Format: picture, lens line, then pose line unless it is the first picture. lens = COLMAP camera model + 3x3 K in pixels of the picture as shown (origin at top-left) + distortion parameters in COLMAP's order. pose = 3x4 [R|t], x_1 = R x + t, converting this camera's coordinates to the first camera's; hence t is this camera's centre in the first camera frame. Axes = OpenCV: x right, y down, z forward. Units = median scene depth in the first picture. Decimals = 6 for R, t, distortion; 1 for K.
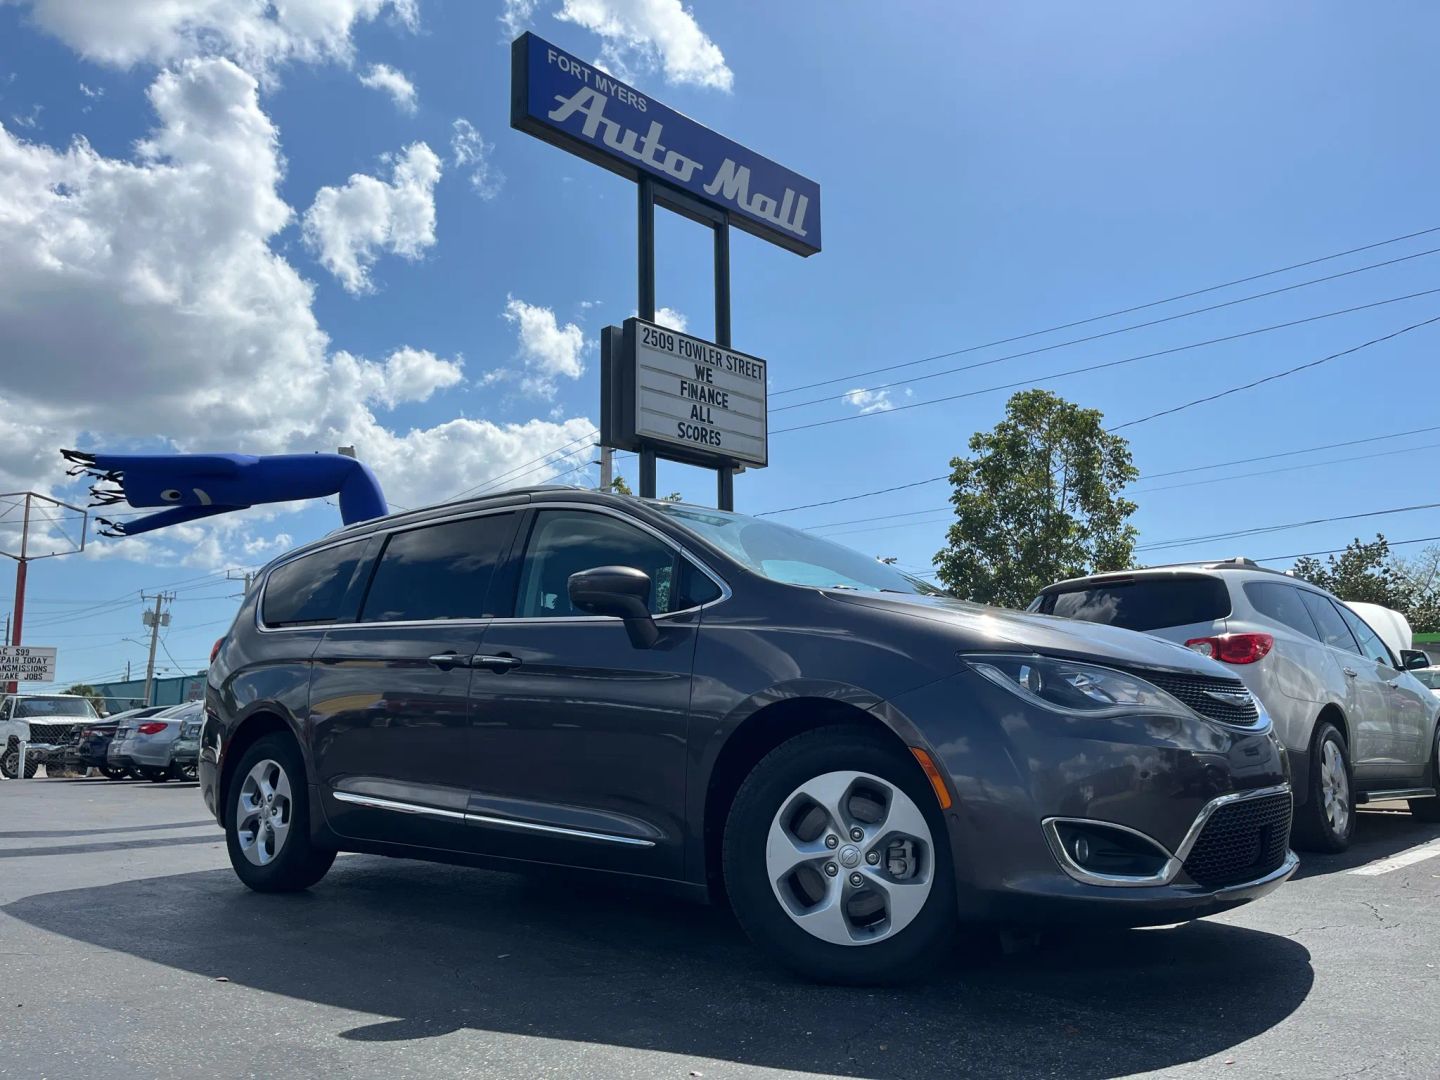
lens RADIAL K [[1091.9, 0, 731.5], [0, 1091.9, 538.8], [0, 0, 1]] dist [0.070998, -0.099689]
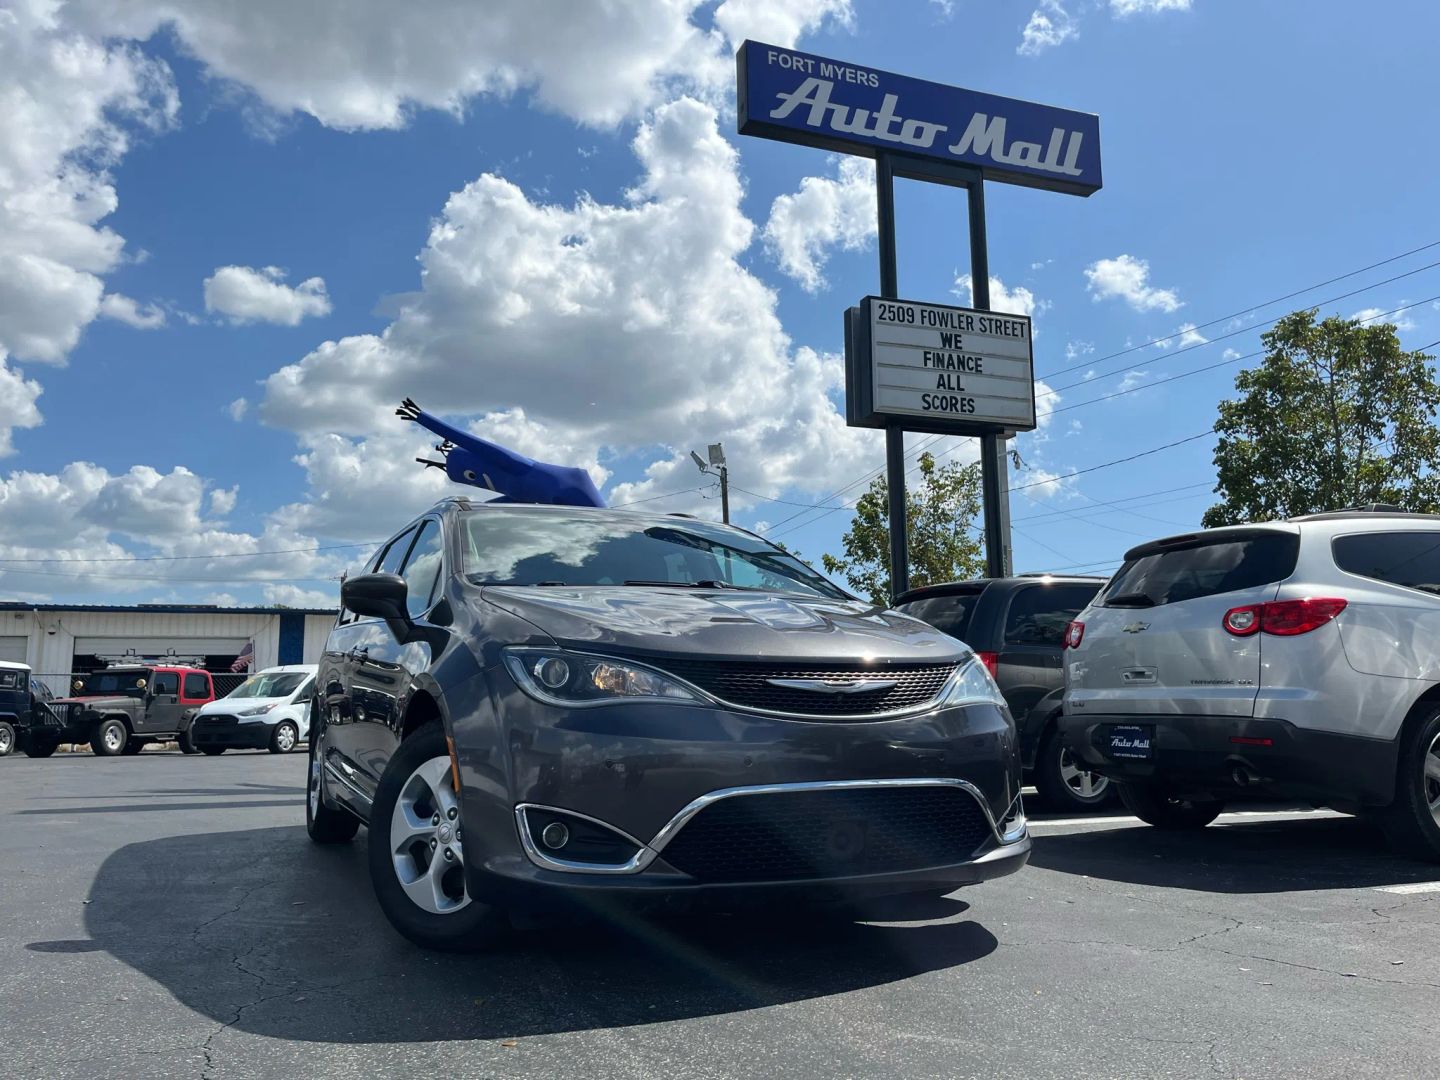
lens RADIAL K [[1091.9, 0, 743.8], [0, 1091.9, 519.7], [0, 0, 1]] dist [0.070998, -0.099689]
pose [[0.912281, -0.066968, -0.404054, 0.166279], [0.069719, 0.997535, -0.007919, 0.002247], [0.403588, -0.020946, 0.914701, 0.027426]]
